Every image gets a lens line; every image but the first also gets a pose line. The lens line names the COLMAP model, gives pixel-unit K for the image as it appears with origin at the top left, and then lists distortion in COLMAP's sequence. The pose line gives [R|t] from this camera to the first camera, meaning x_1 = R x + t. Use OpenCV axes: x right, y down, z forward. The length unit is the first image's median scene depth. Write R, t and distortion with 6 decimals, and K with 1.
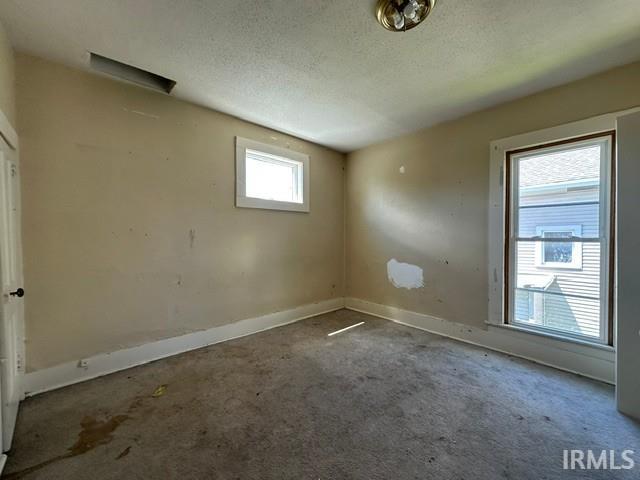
lens RADIAL K [[257.3, 0, 320.0], [0, 257.3, 240.0], [0, 0, 1]] dist [-0.001754, -0.000110]
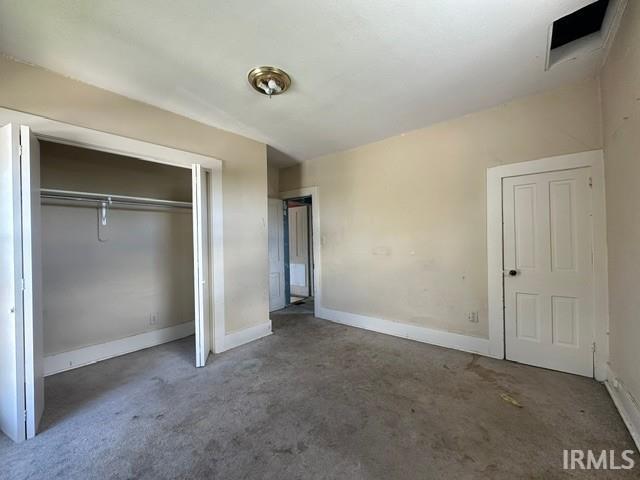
lens RADIAL K [[257.3, 0, 320.0], [0, 257.3, 240.0], [0, 0, 1]] dist [-0.001754, -0.000110]
pose [[-0.989432, 0.024759, -0.142871, 0.222418], [0.020796, 0.999358, 0.029163, -0.064464], [0.143501, 0.025884, -0.989312, 1.936519]]
